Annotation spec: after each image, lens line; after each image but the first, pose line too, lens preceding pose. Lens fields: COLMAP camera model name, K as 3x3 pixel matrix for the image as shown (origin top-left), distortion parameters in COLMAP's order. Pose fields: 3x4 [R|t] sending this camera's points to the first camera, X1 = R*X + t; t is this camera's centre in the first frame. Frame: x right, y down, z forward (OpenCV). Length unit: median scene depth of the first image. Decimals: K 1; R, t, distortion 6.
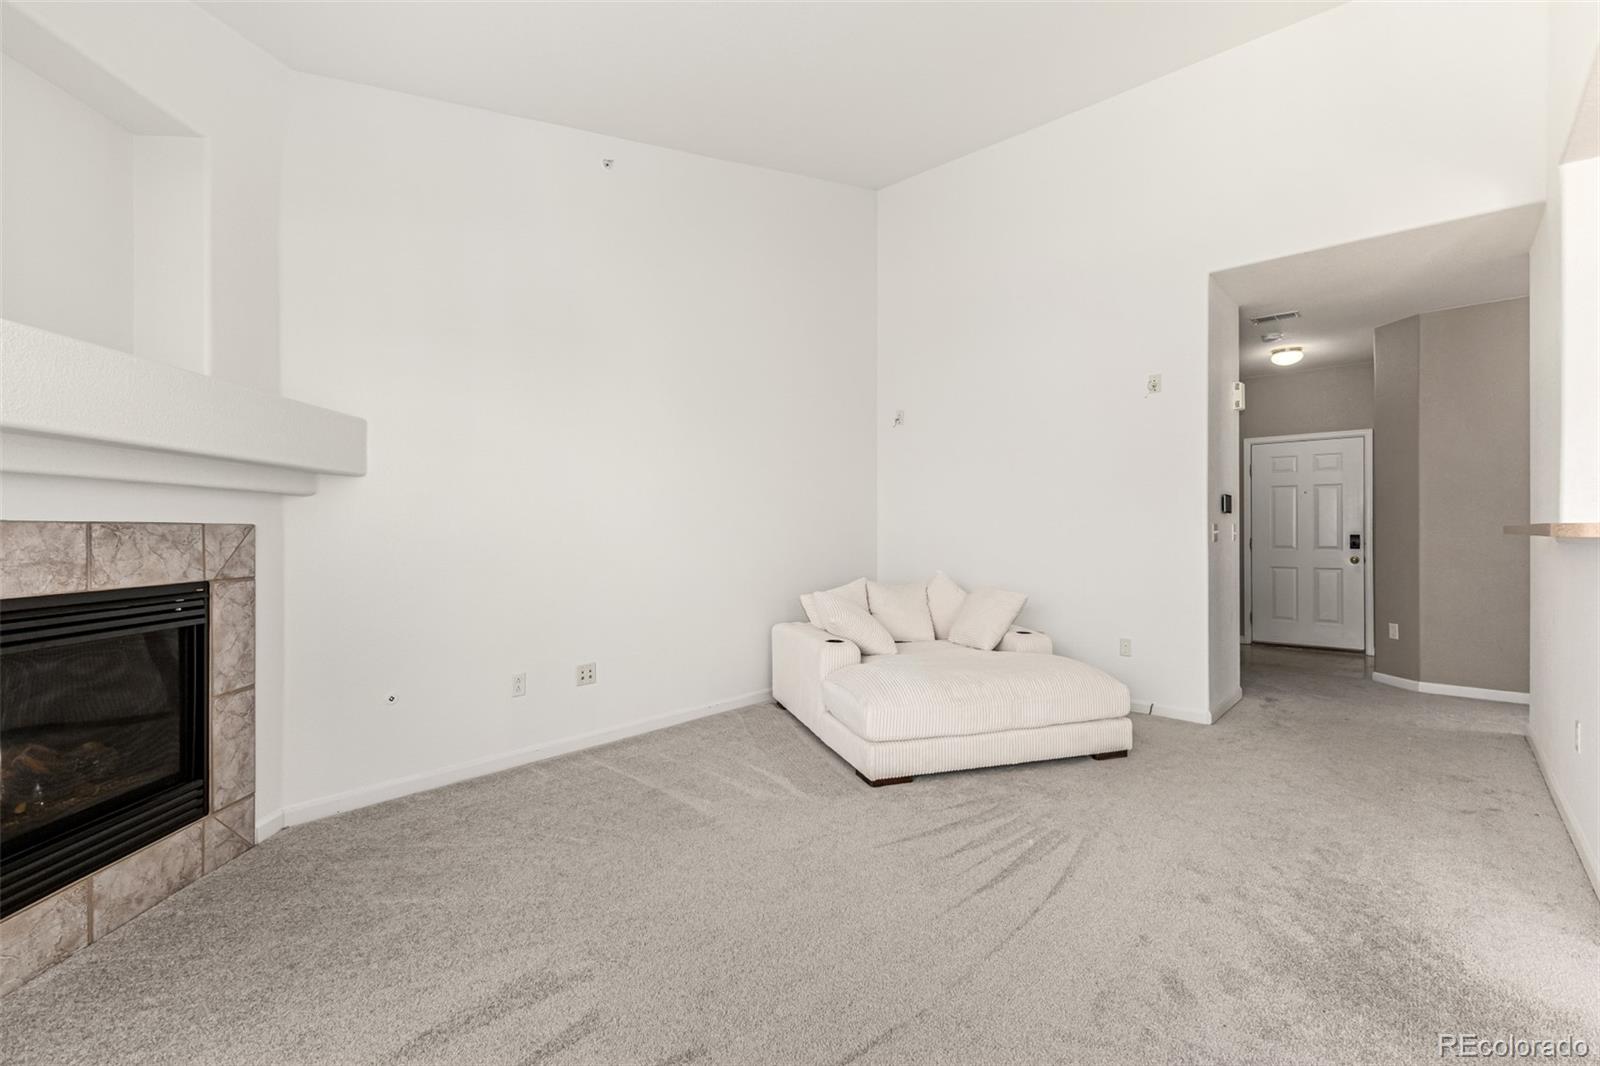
lens RADIAL K [[686.3, 0, 807.6], [0, 686.3, 529.9], [0, 0, 1]] dist [0.003322, 0.000105]
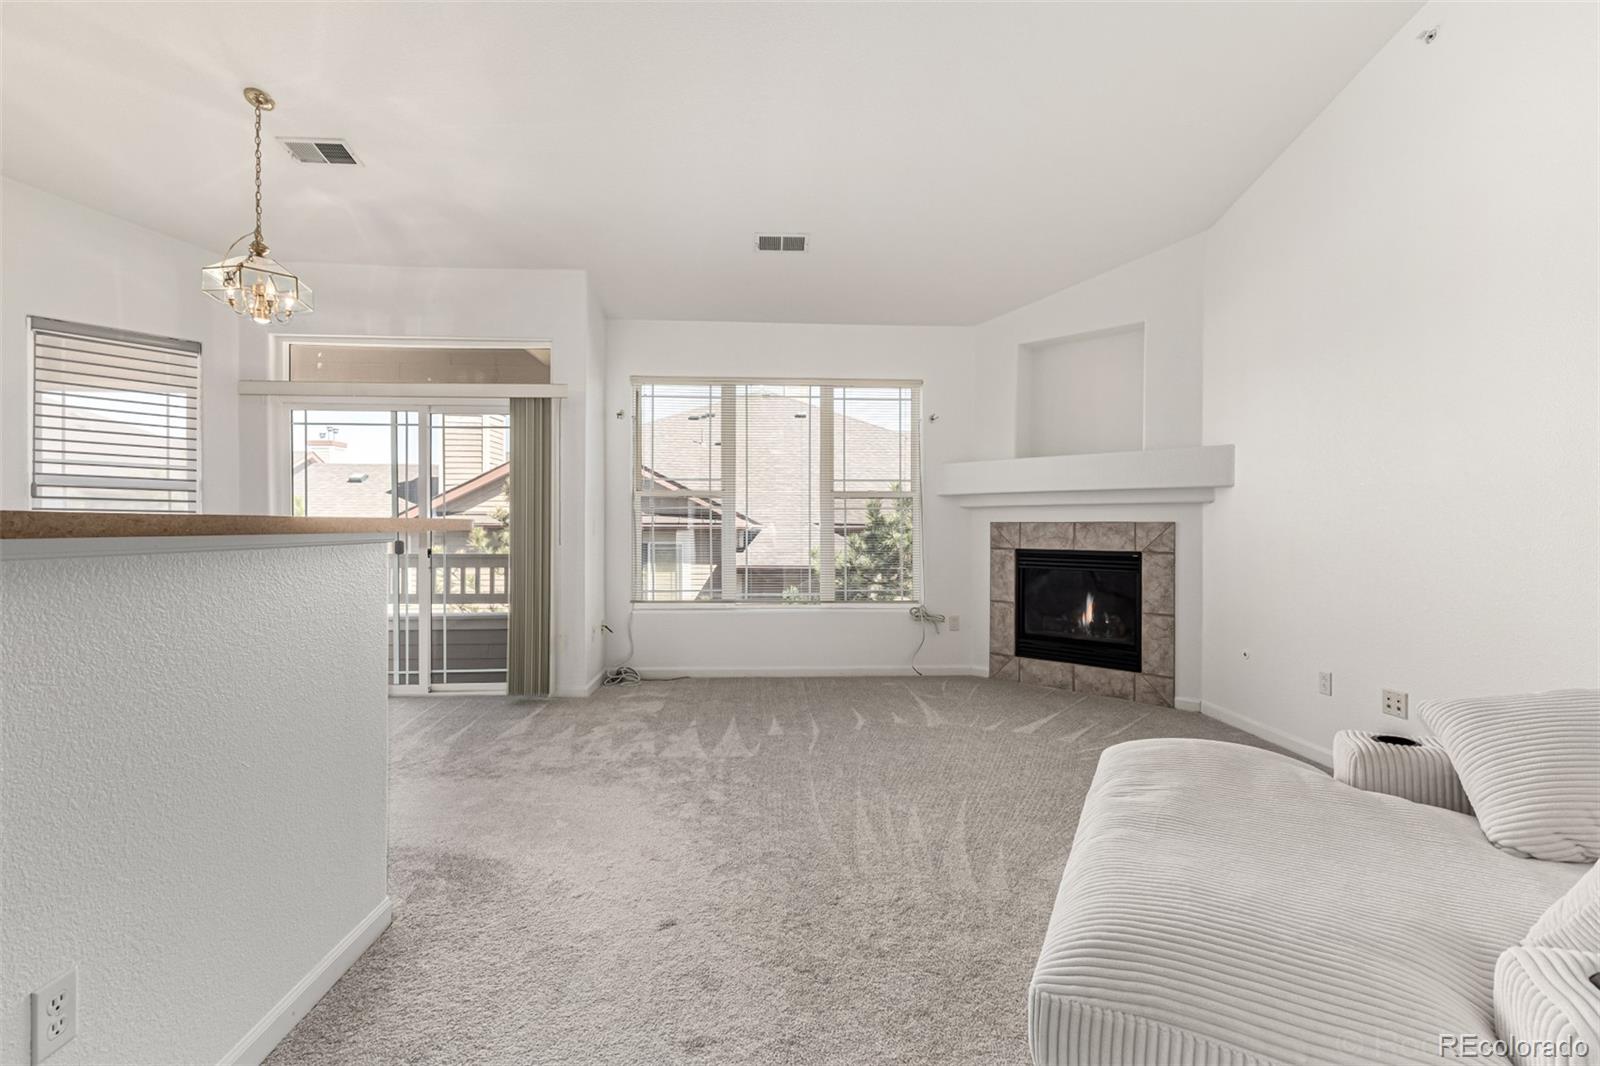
lens RADIAL K [[694.8, 0, 792.7], [0, 694.8, 530.4], [0, 0, 1]] dist [0.011933, 0.000168]
pose [[-0.720365, 0.001287, -0.693594, 1.144019], [-0.001658, 0.999992, 0.003578, 0.008492], [0.693594, 0.003727, -0.720357, 1.666983]]
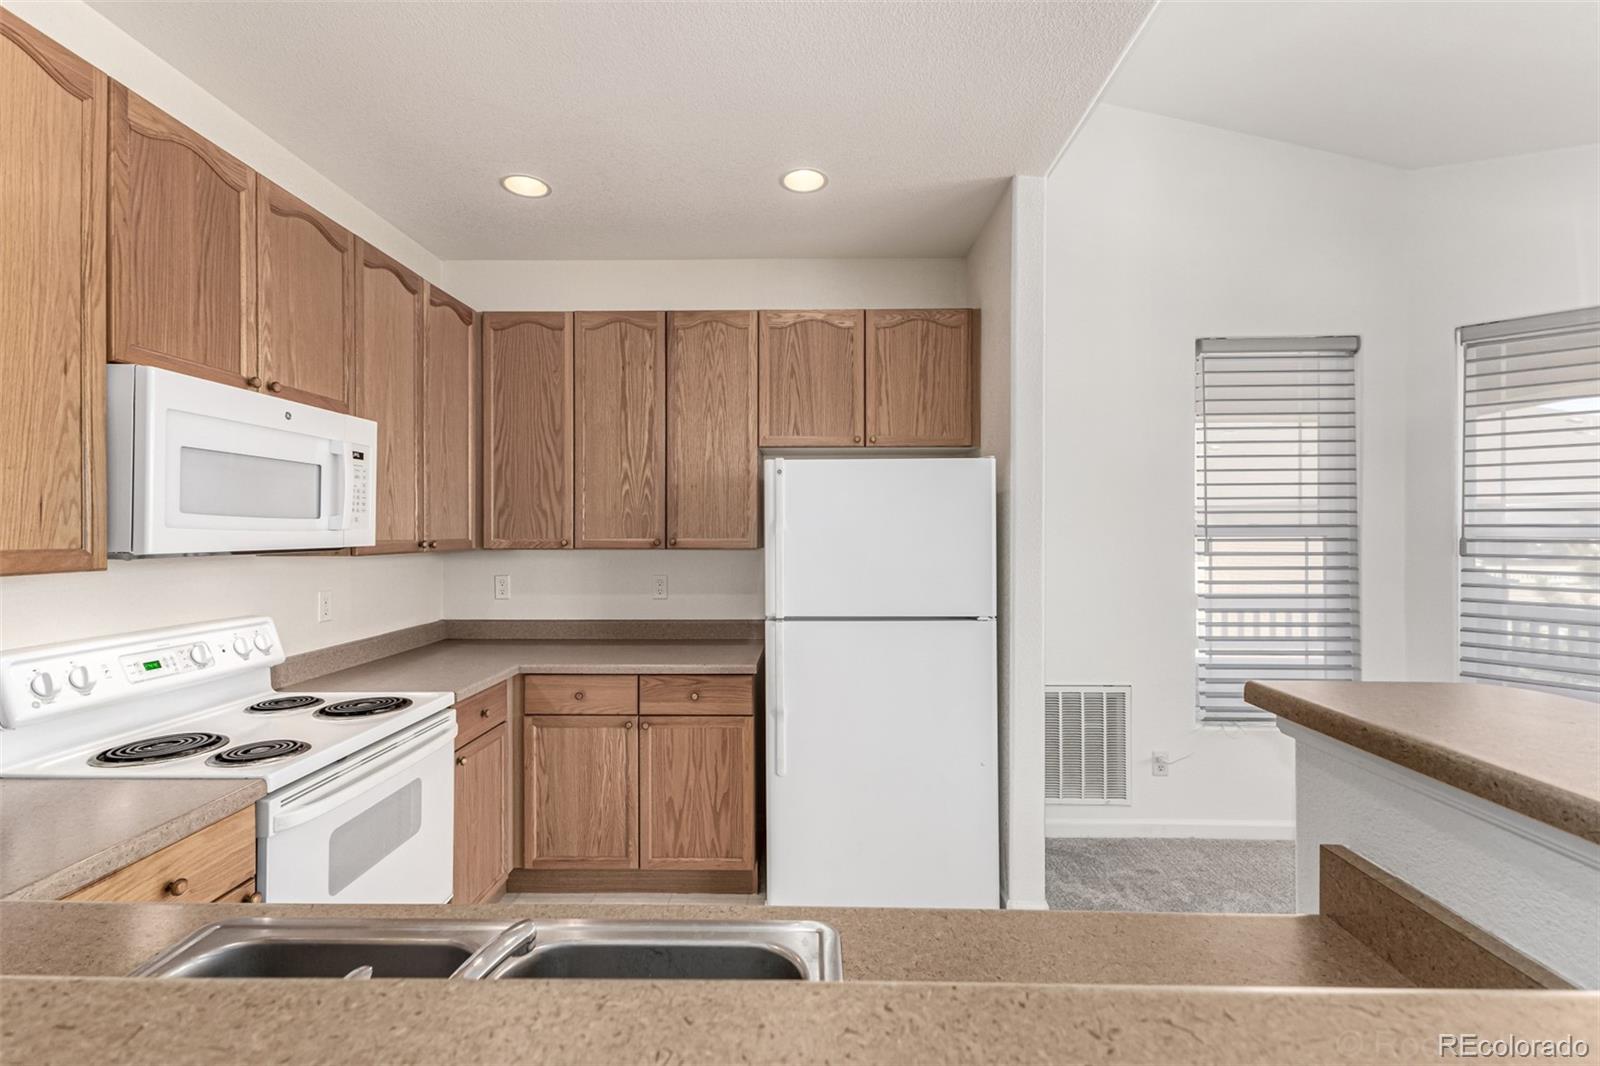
lens RADIAL K [[681.0, 0, 800.0], [0, 681.0, 533.0], [0, 0, 1]] dist [0.002616, 0.000326]
pose [[-0.640985, 0.001431, 0.767552, 1.097815], [0.001690, 0.999998, -0.000452, -0.100983], [-0.767551, 0.001008, -0.640987, 1.013582]]
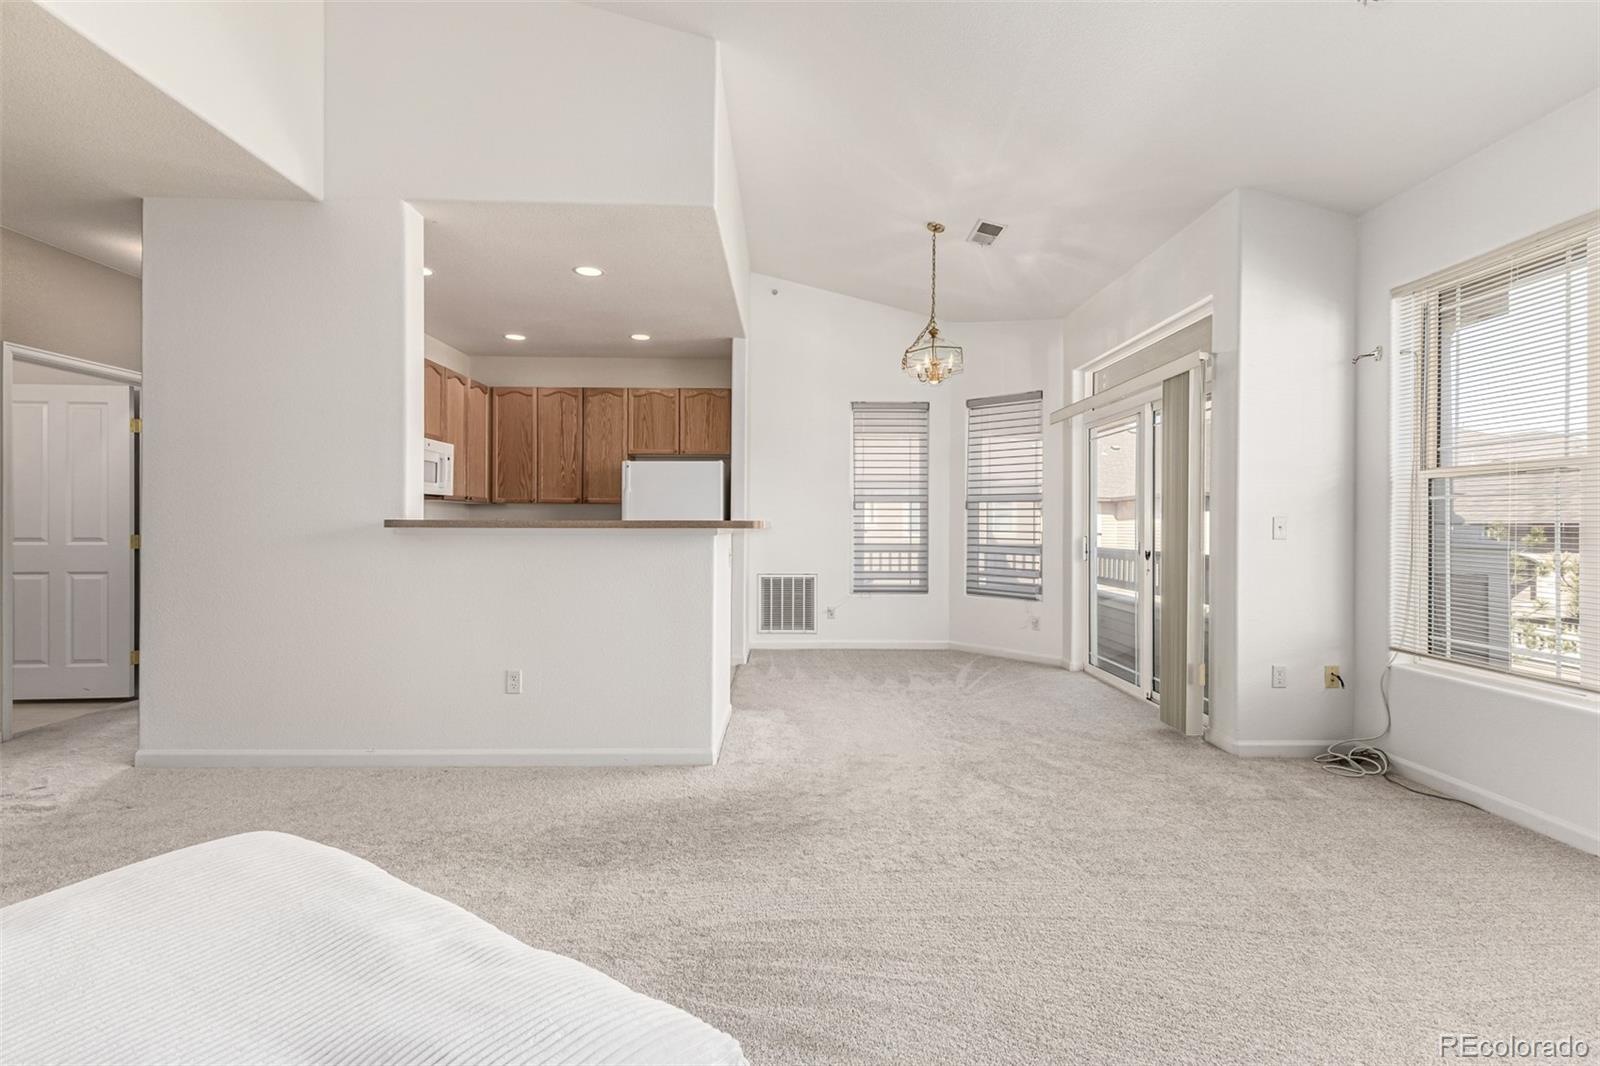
lens RADIAL K [[692.4, 0, 801.3], [0, 692.4, 525.4], [0, 0, 1]] dist [0.002227, 0.000114]
pose [[-0.667108, -0.002864, 0.744956, -0.247352], [-0.004547, 0.999990, -0.000227, 0.004648], [-0.744947, -0.003539, -0.667114, 1.514707]]
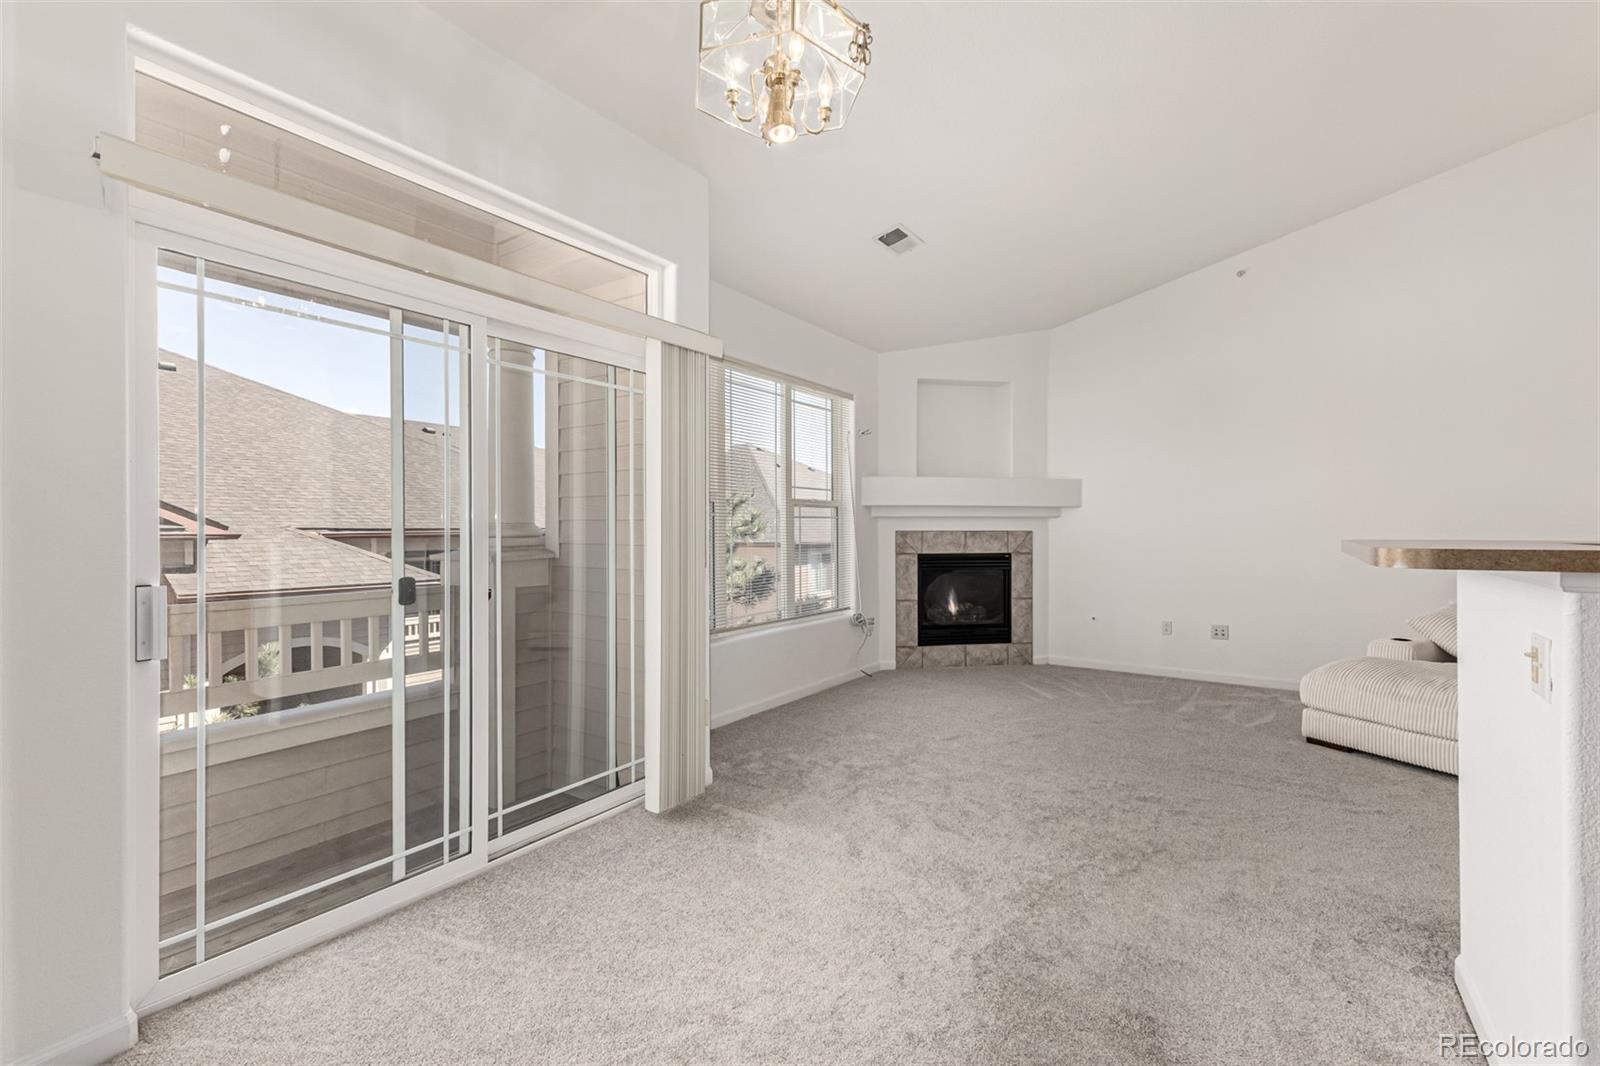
lens RADIAL K [[707.1, 0, 800.0], [0, 707.1, 533.0], [0, 0, 1]] dist [0.019514, -0.000385]
pose [[0.118841, 0.007055, -0.992888, 1.619361], [0.003276, 0.999967, 0.007498, -0.022620], [0.992908, -0.004143, 0.118814, -0.099330]]
